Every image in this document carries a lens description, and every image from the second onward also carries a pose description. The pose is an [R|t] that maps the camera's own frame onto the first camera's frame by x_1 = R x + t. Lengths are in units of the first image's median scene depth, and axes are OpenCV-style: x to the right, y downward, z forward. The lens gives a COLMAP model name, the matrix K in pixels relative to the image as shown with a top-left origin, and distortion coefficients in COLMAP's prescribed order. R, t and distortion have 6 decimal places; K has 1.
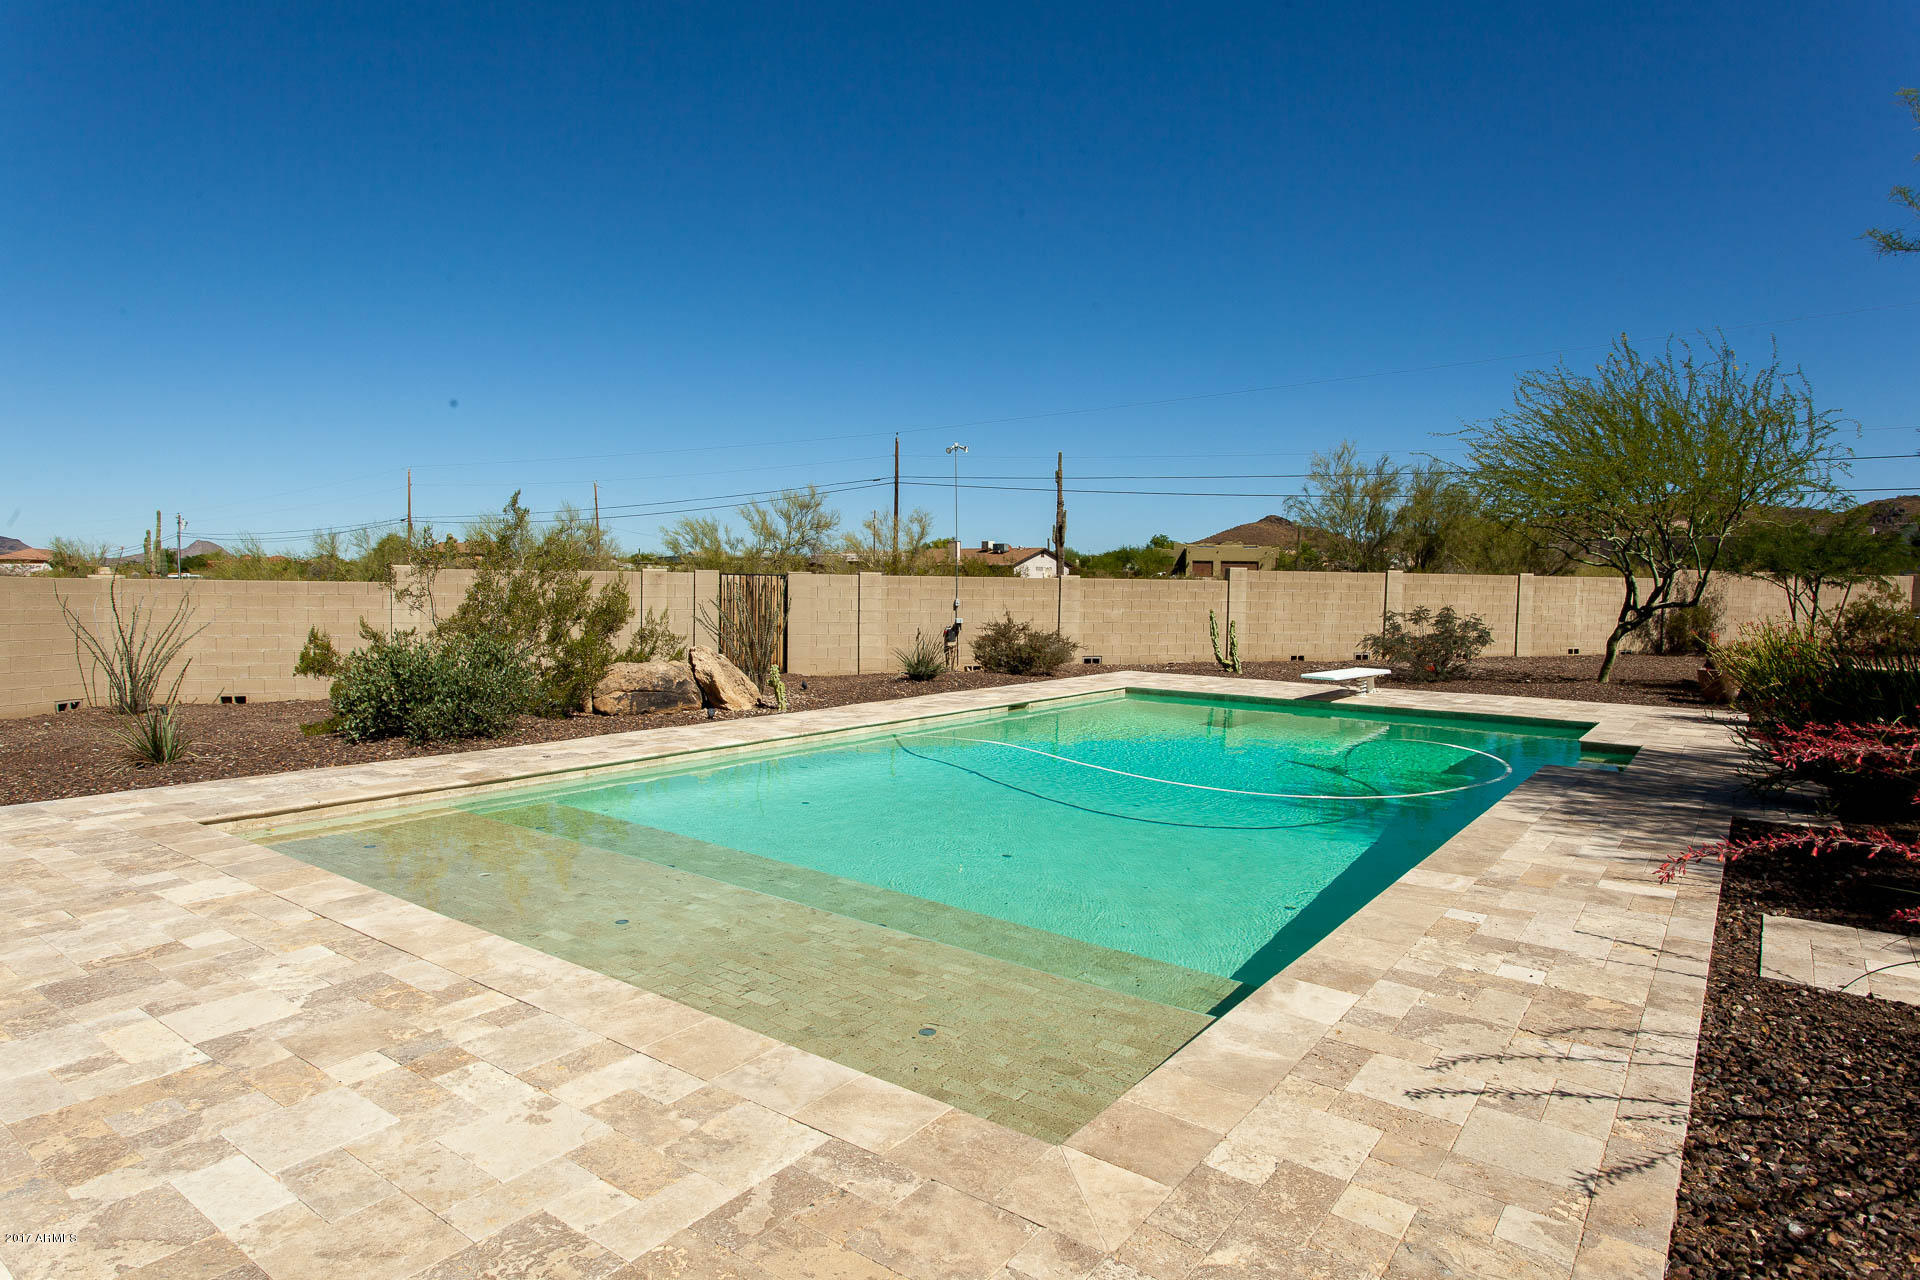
lens RADIAL K [[1065.6, 0, 960.0], [0, 1065.6, 640.0], [0, 0, 1]] dist [0.024718, 0.000726]
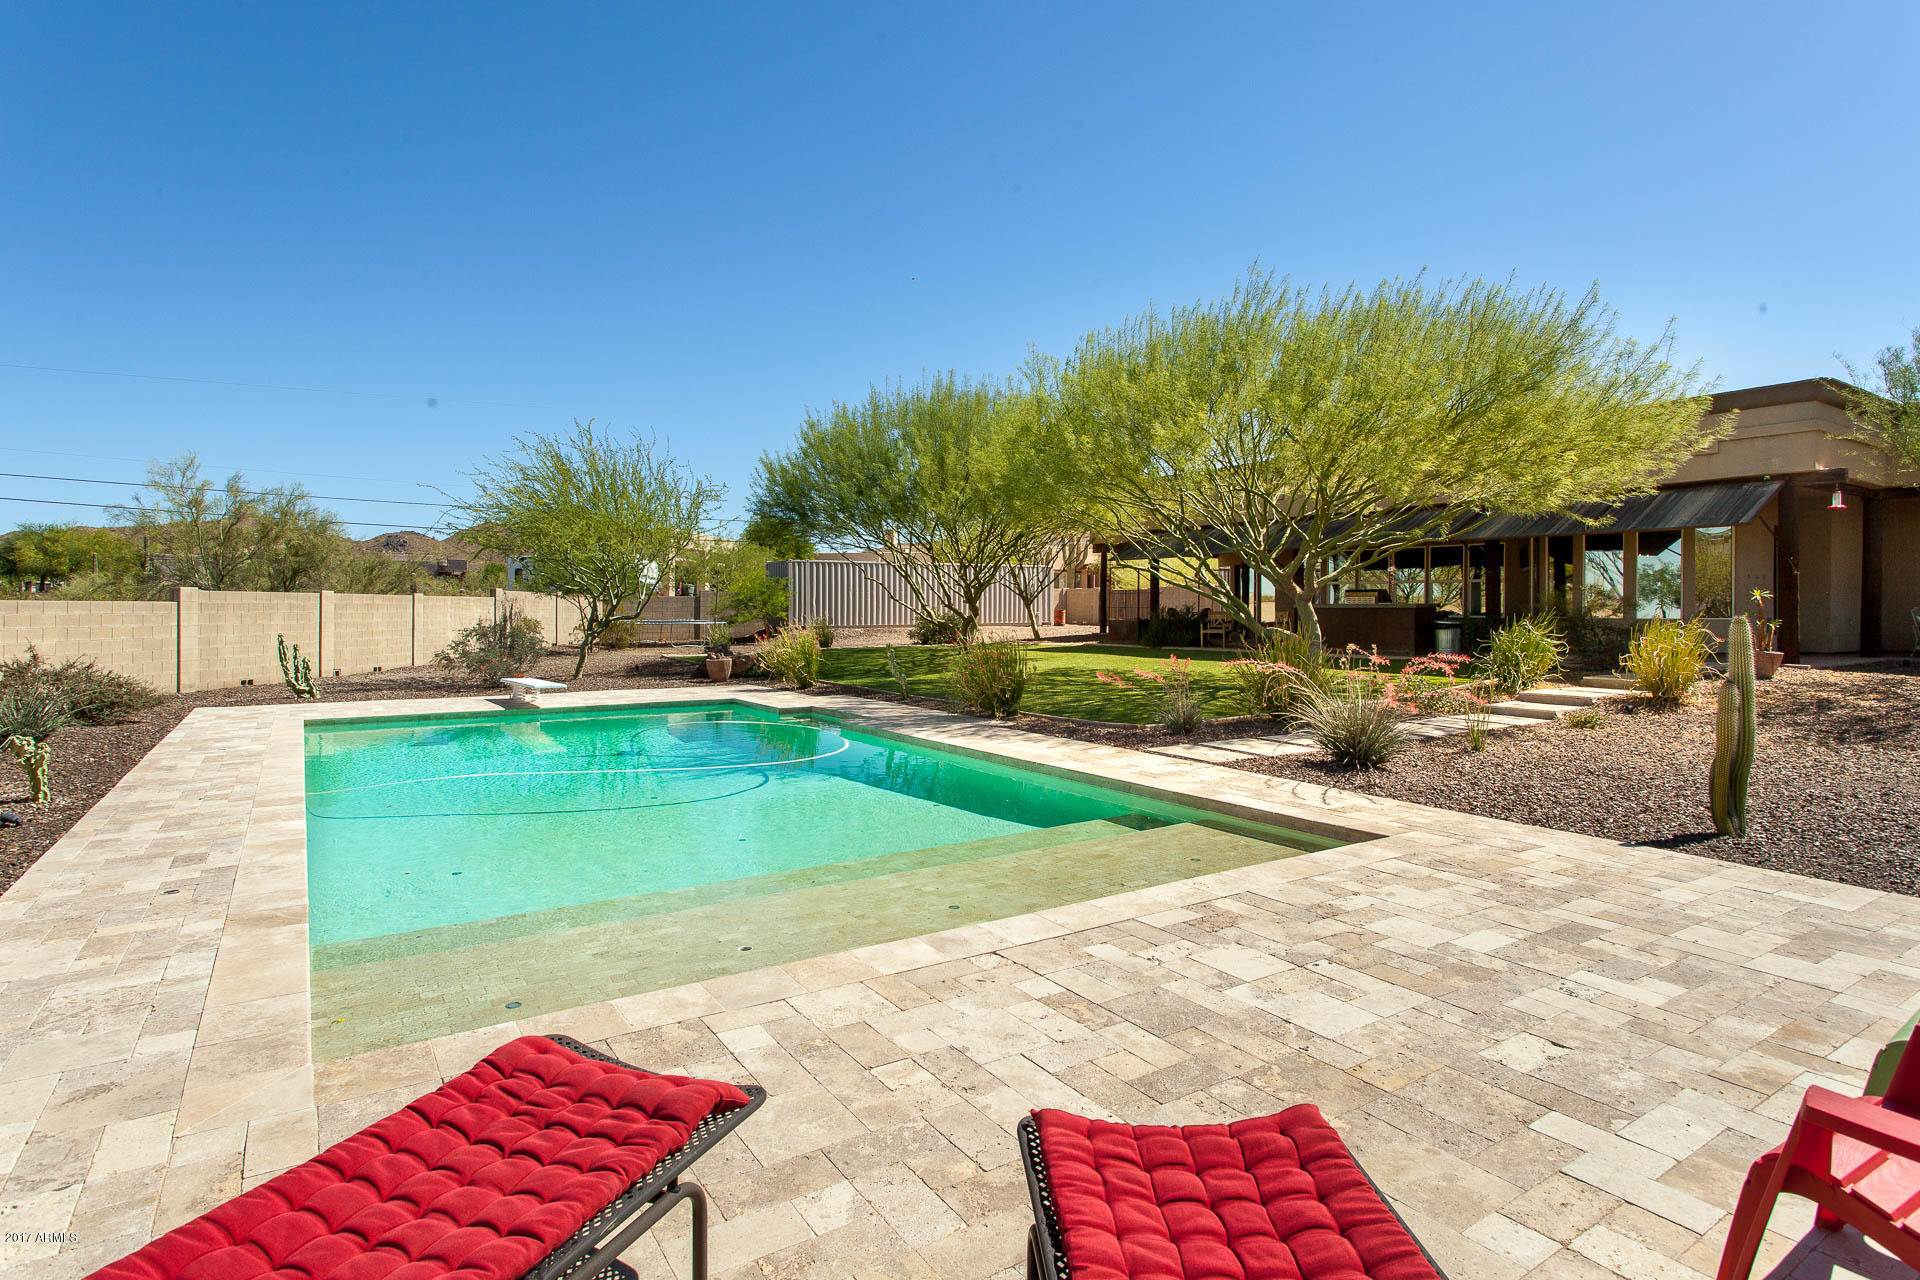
lens RADIAL K [[920.1, 0, 961.8], [0, 920.1, 626.3], [0, 0, 1]] dist [0.001755, 0.000480]
pose [[0.348464, -0.029380, 0.936862, -1.133883], [0.052859, 0.998534, 0.011654, -0.044794], [-0.935831, 0.045461, 0.349506, 0.585201]]
